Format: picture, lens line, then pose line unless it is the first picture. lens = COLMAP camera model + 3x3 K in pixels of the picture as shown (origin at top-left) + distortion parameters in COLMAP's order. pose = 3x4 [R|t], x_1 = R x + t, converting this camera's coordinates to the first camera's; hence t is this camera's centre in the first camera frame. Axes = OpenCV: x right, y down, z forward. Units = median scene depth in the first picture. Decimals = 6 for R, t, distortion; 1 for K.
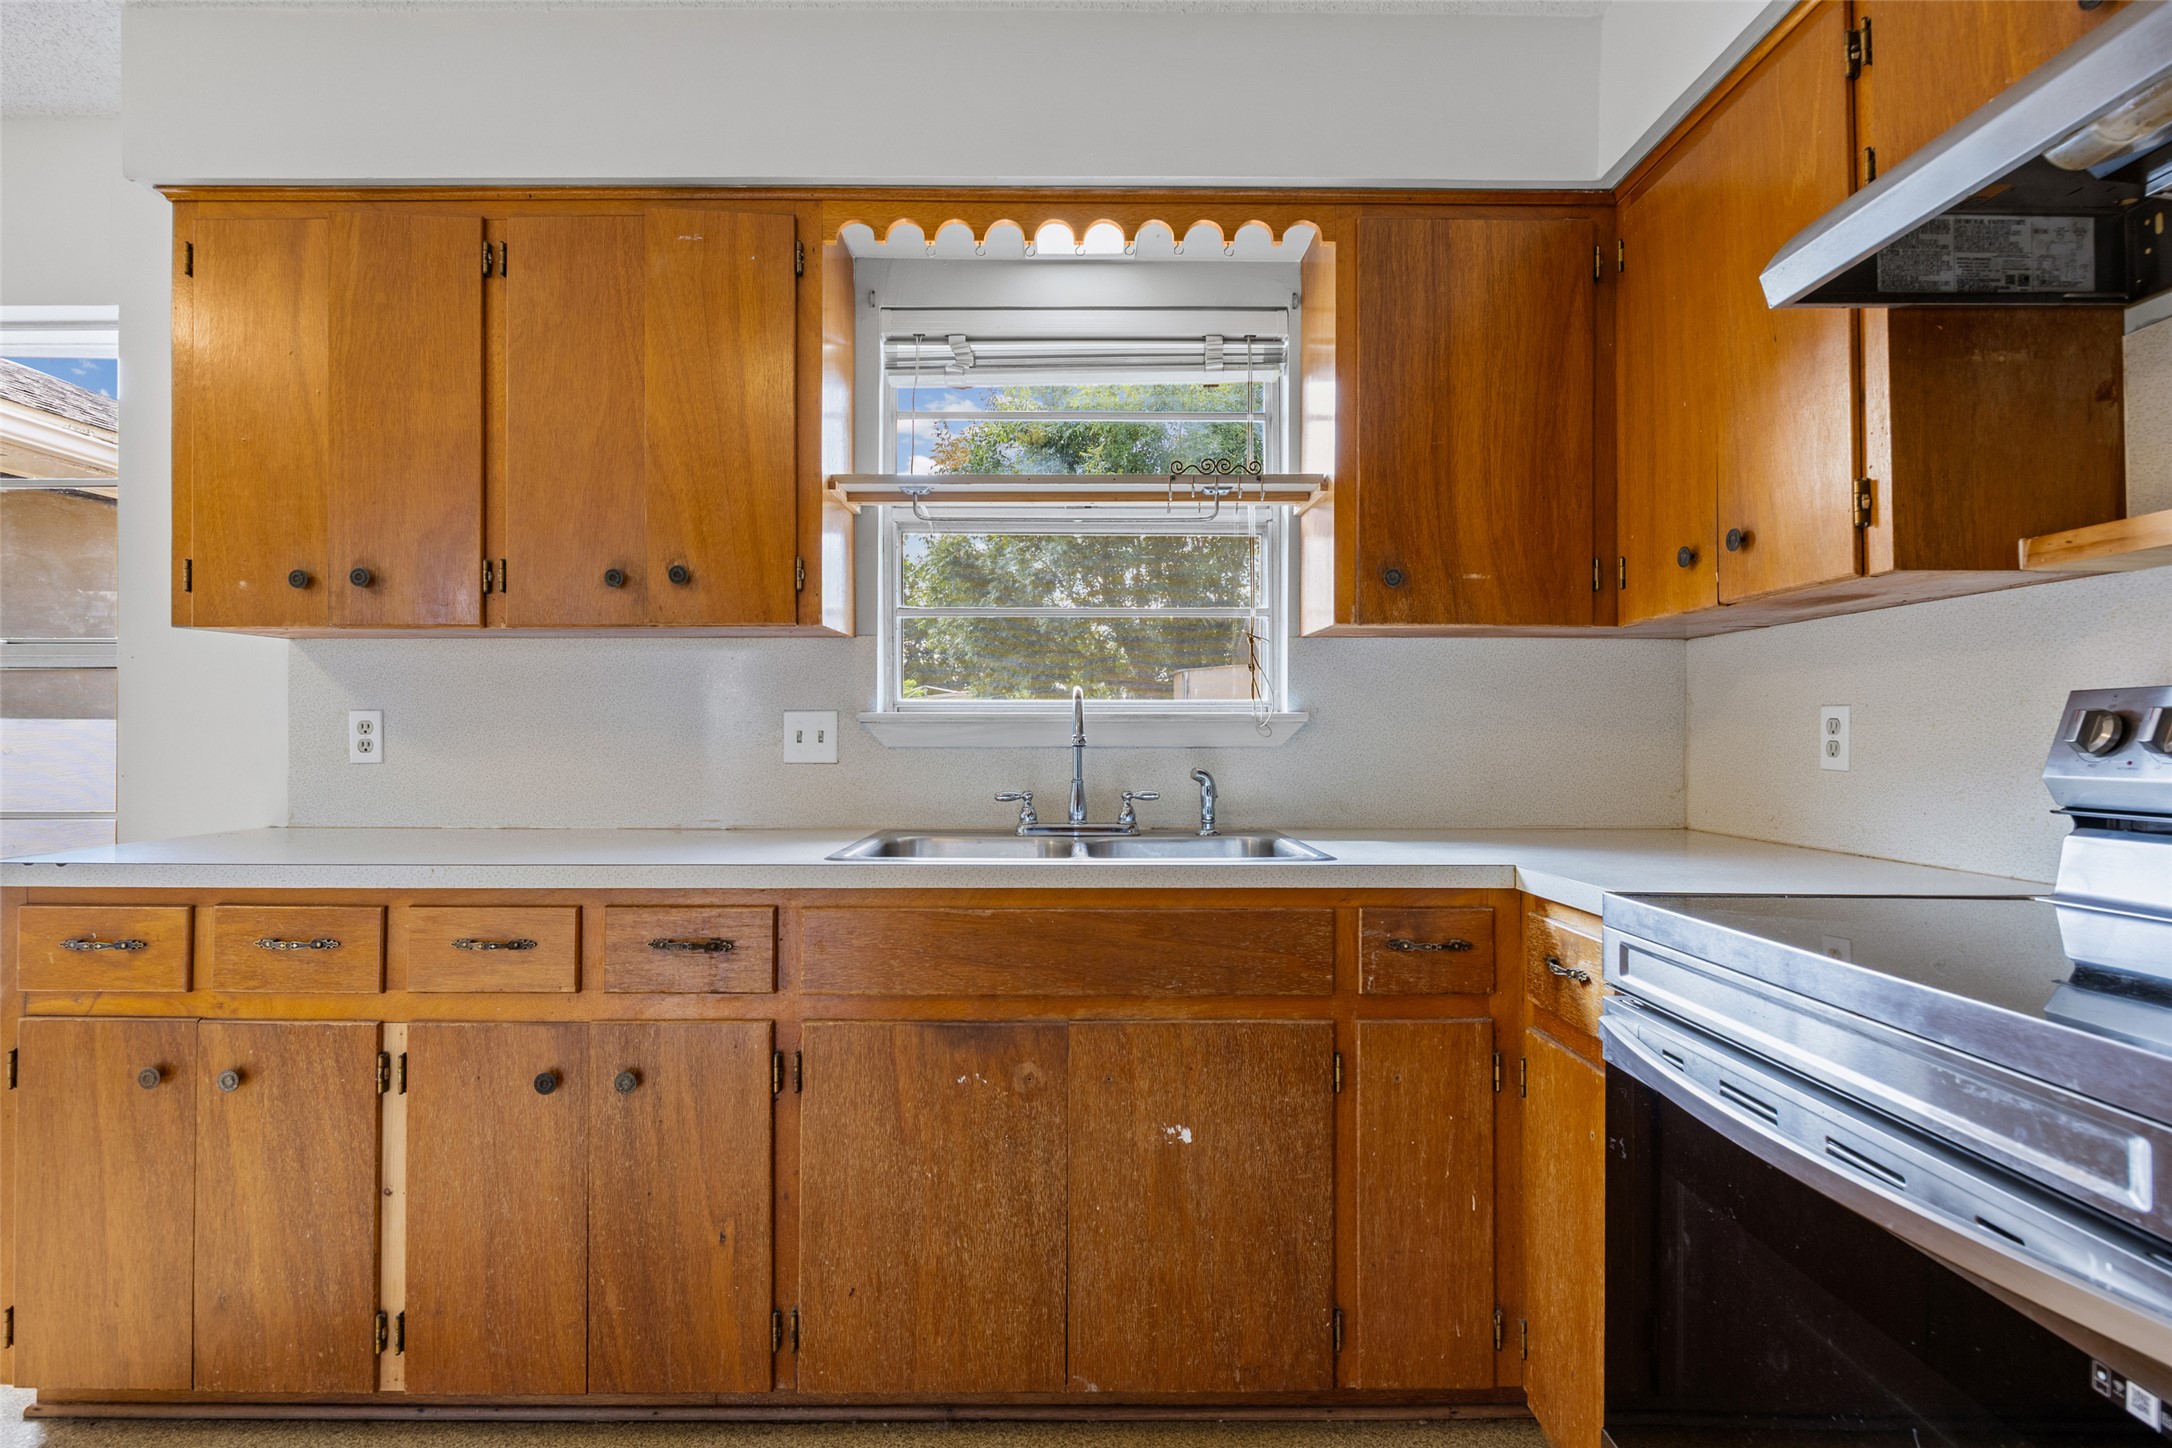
lens RADIAL K [[1119.9, 0, 1086.0], [0, 1119.9, 724.0], [0, 0, 1]] dist [0.000300, 0.000050]
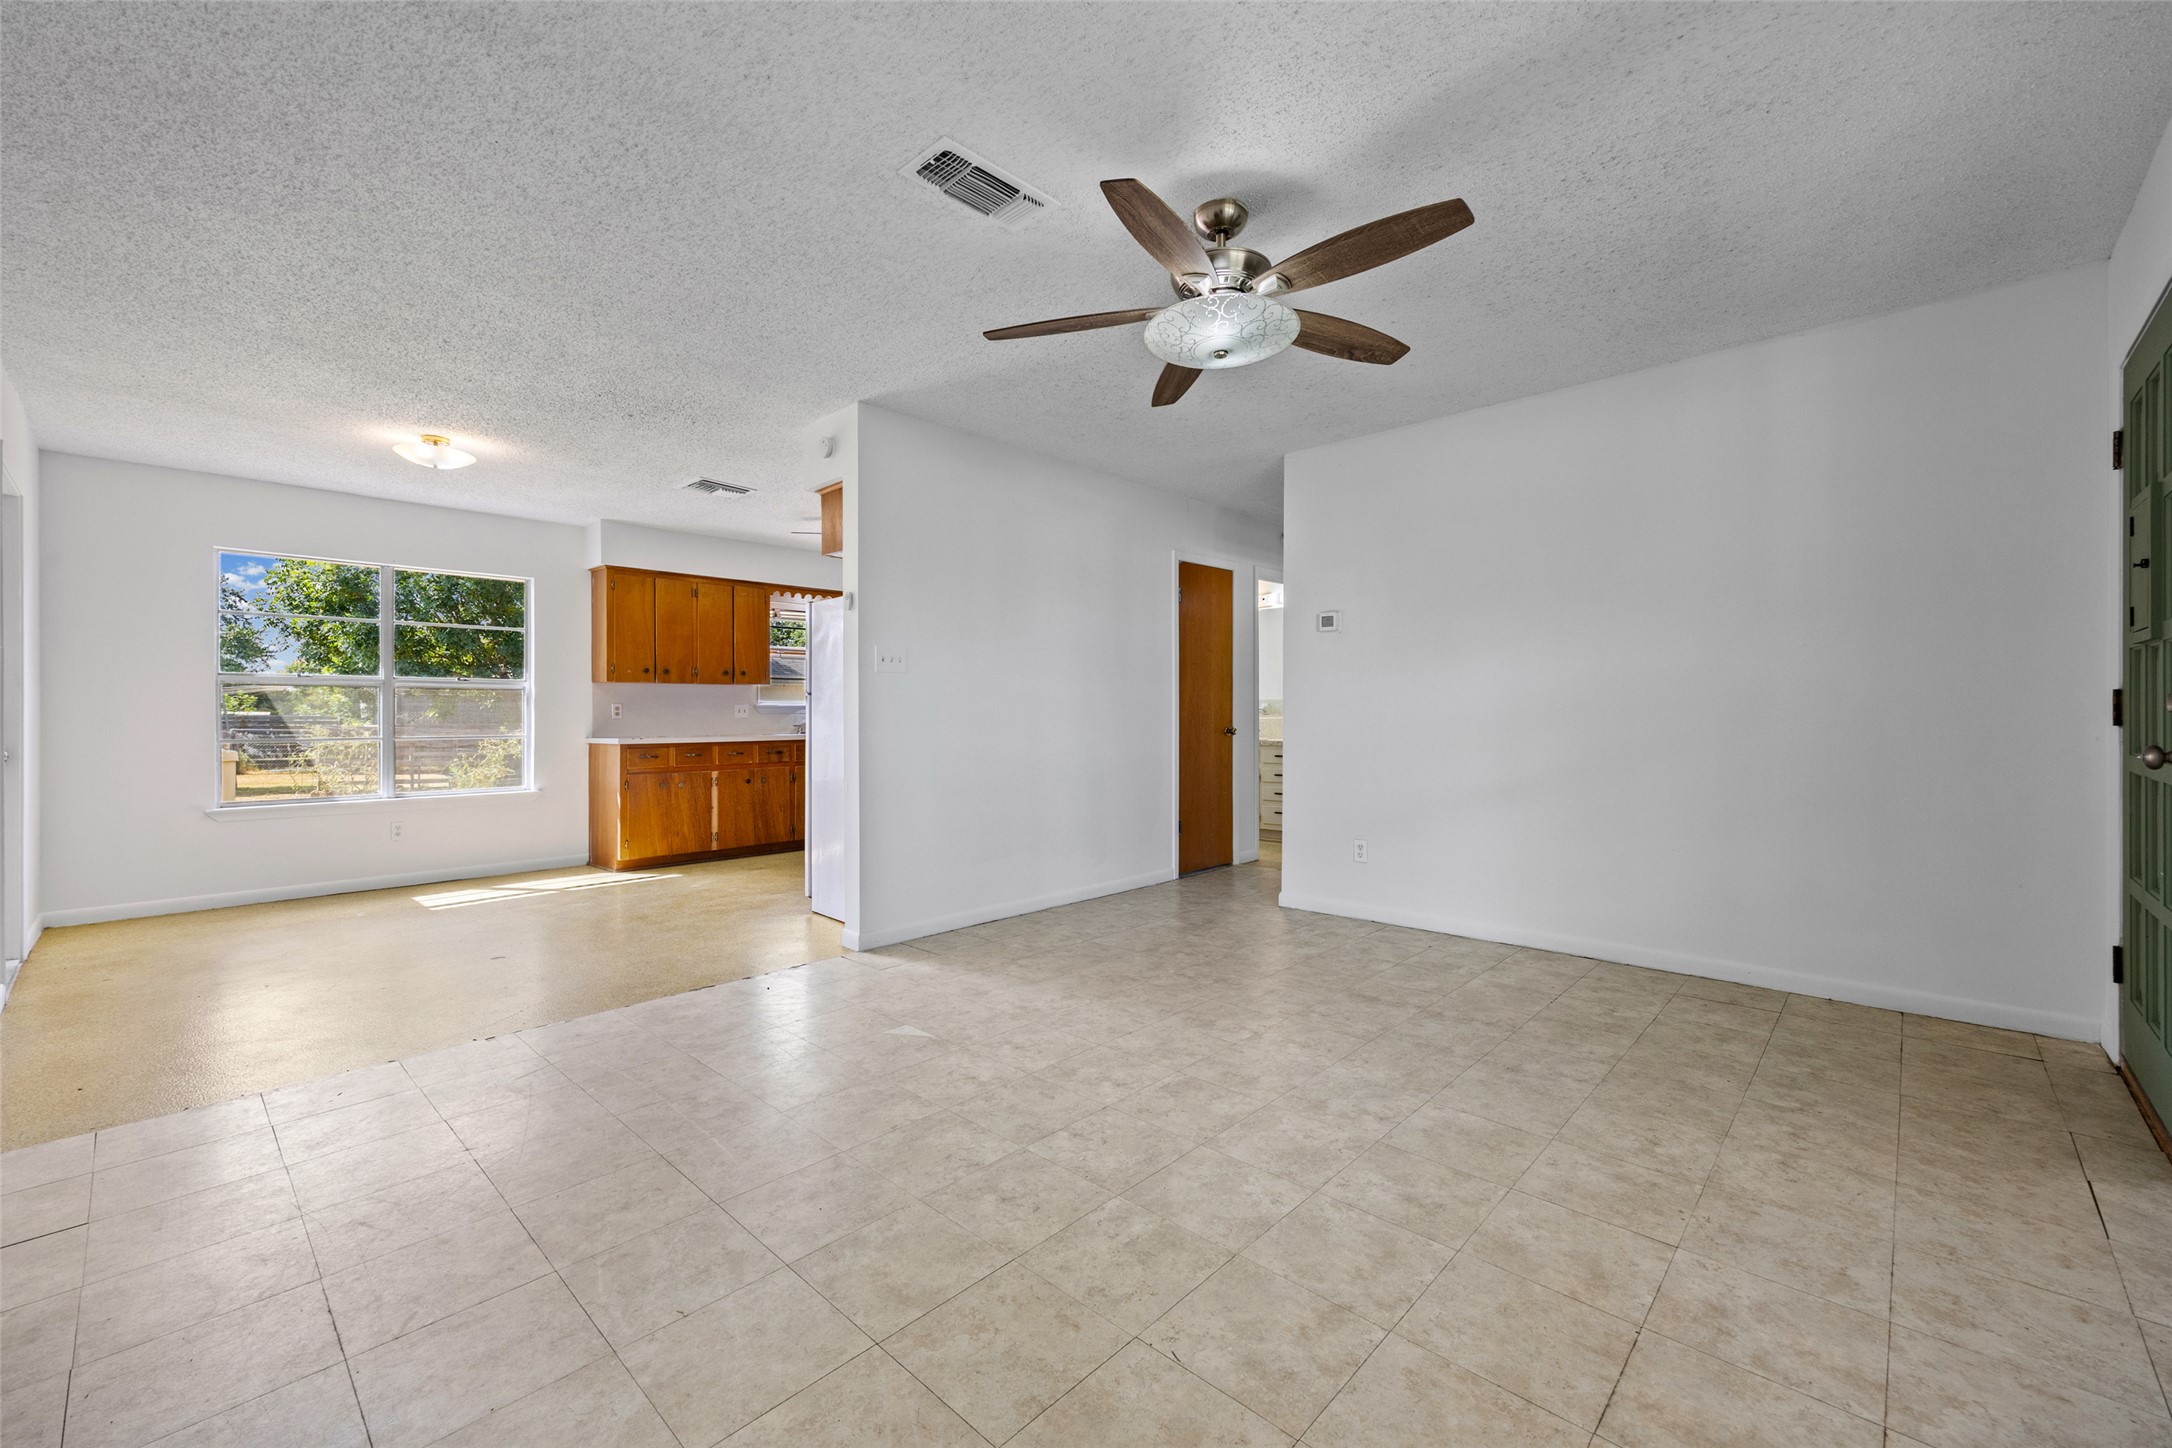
lens RADIAL K [[878.9, 0, 1086.0], [0, 878.9, 724.0], [0, 0, 1]] dist [0.000067, -0.000095]
pose [[0.689990, -0.007637, 0.723779, -2.201982], [-0.006171, 0.999846, 0.016434, -0.000040], [-0.723793, -0.015805, 0.689837, -2.658896]]
